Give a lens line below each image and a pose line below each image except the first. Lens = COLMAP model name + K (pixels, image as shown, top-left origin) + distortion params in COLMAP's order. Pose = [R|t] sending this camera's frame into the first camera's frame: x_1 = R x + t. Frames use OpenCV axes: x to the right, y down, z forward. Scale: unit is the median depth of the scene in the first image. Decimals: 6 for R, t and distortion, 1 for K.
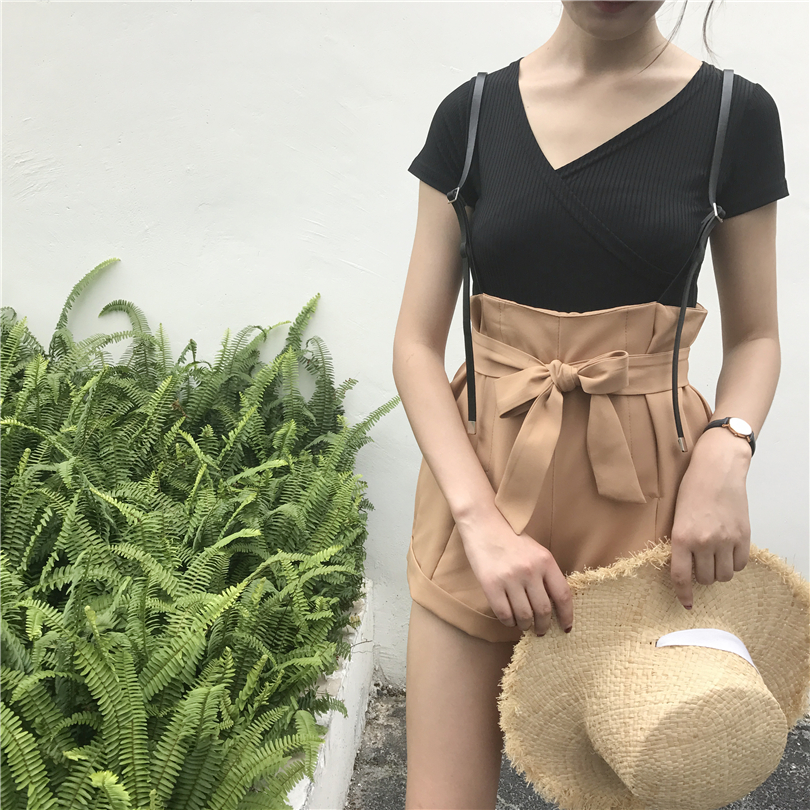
lens RADIAL K [[900.7, 0, 405.5], [0, 900.7, 396.5], [0, 0, 1]] dist [0.013772, 0.000000]
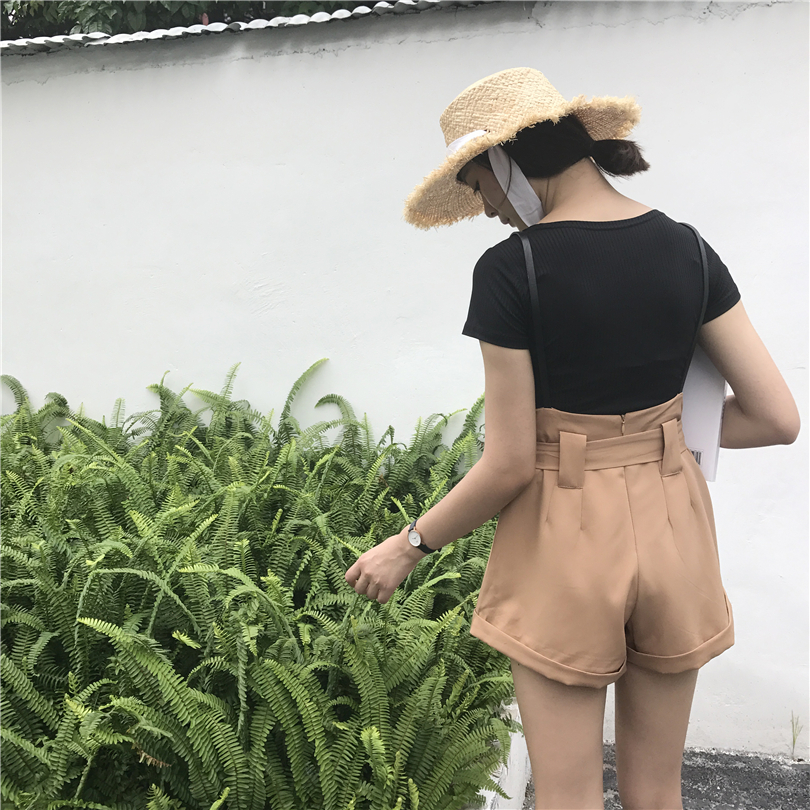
lens RADIAL K [[900.7, 0, 405.1], [0, 900.7, 383.0], [0, 0, 1]] dist [0.013772, 0.000000]
pose [[0.987640, -0.005392, -0.156649, -0.029551], [-0.011326, 0.994341, -0.105630, 0.010659], [0.156332, 0.106098, 0.981990, -0.264992]]
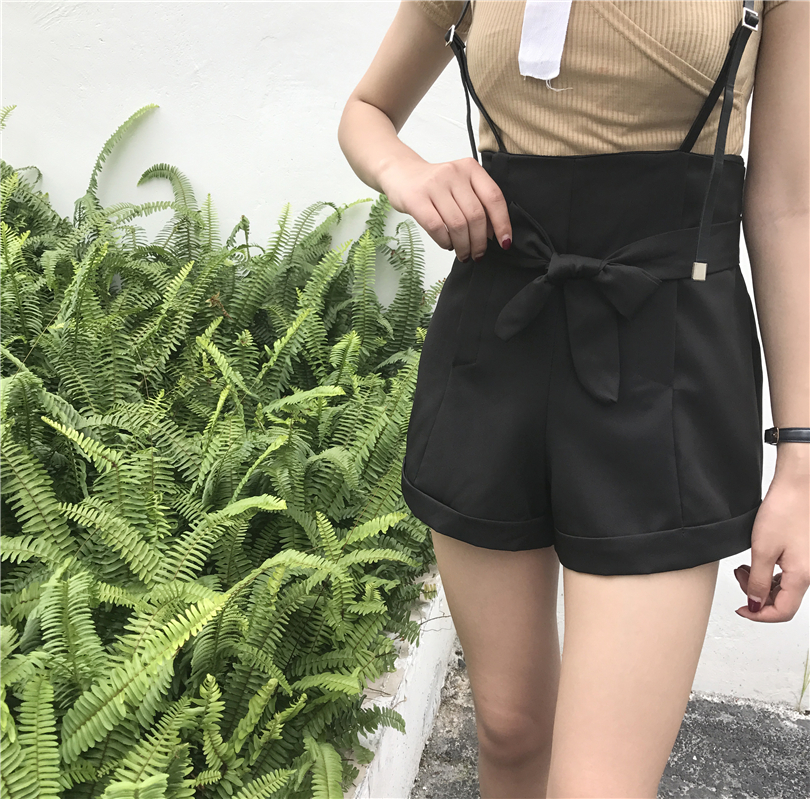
lens RADIAL K [[905.9, 0, 412.9], [0, 905.9, 405.4], [0, 0, 1]] dist [0.015729, 0.000000]
pose [[0.990976, 0.067067, -0.116051, 0.011347], [-0.052704, 0.991045, 0.122688, -0.006623], [0.123240, -0.115464, 0.985637, 0.283155]]
